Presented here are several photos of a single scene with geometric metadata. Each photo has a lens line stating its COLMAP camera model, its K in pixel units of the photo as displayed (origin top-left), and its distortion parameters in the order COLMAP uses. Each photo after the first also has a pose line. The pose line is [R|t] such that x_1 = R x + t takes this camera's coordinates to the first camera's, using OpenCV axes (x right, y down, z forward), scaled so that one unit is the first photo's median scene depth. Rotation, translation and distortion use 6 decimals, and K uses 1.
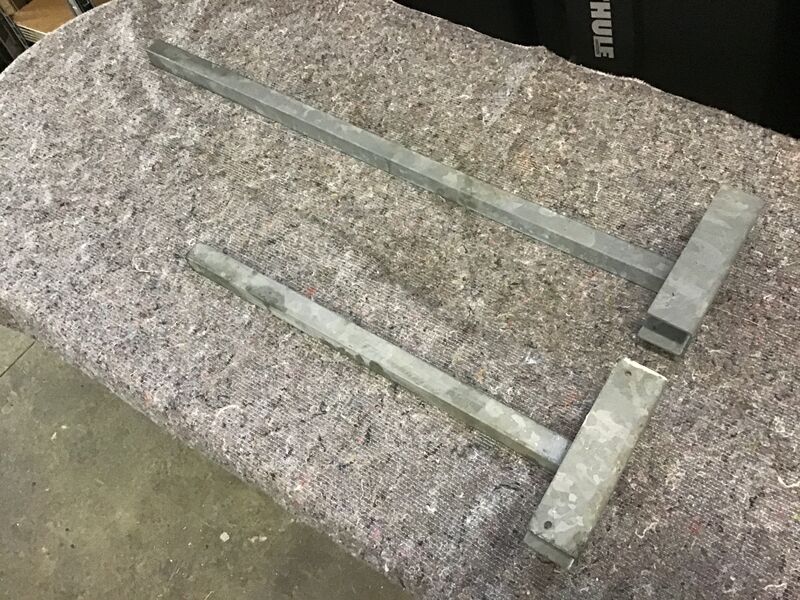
lens RADIAL K [[714.3, 0, 399.9], [0, 714.3, 297.7], [0, 0, 1]] dist [0.104839, -0.184048]
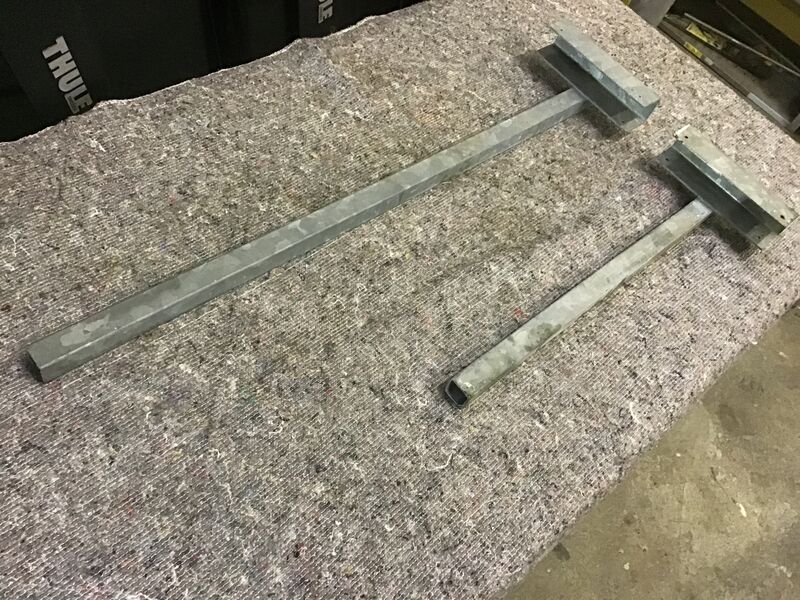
lens RADIAL K [[714.3, 0, 398.5], [0, 714.3, 299.9], [0, 0, 1]] dist [0.104839, -0.184048]
pose [[0.224456, -0.712901, 0.664373, -0.845407], [0.649549, 0.617679, 0.443349, -0.594286], [-0.726434, 0.332030, 0.601706, 0.534520]]
